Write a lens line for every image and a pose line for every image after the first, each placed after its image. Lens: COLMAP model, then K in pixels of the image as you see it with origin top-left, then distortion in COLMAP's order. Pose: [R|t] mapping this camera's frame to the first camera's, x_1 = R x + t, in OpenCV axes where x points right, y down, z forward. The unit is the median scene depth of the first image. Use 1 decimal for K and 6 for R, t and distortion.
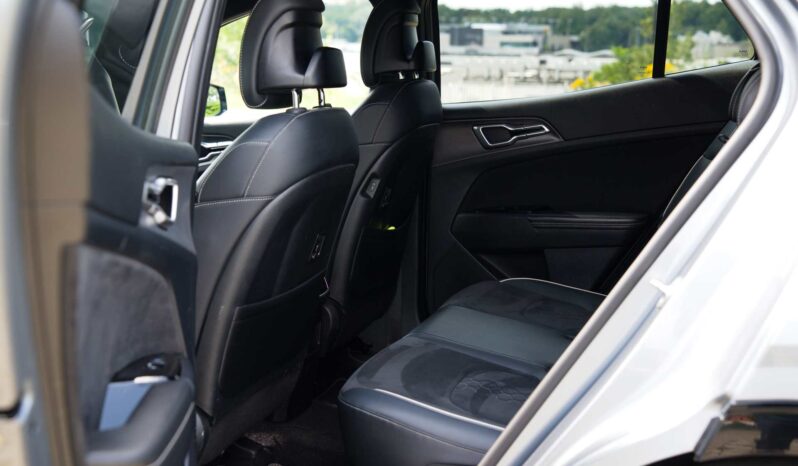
lens RADIAL K [[1125.8, 0, 399.8], [0, 1125.8, 234.8], [0, 0, 1]] dist [0.352931, 0.000000]
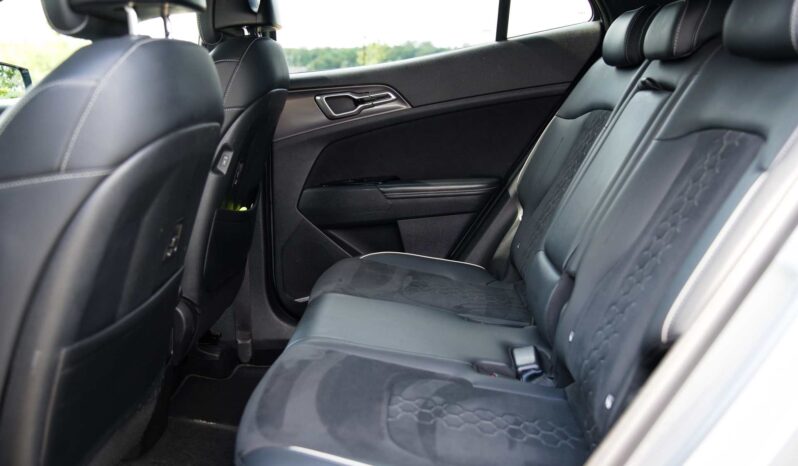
lens RADIAL K [[801.7, 0, 398.4], [0, 801.7, 229.6], [0, 0, 1]] dist [0.055116, 0.000000]
pose [[0.965006, -0.071541, 0.252281, -0.052922], [0.064732, 0.997282, 0.035199, -0.004276], [-0.254113, -0.017637, 0.967014, 0.379228]]
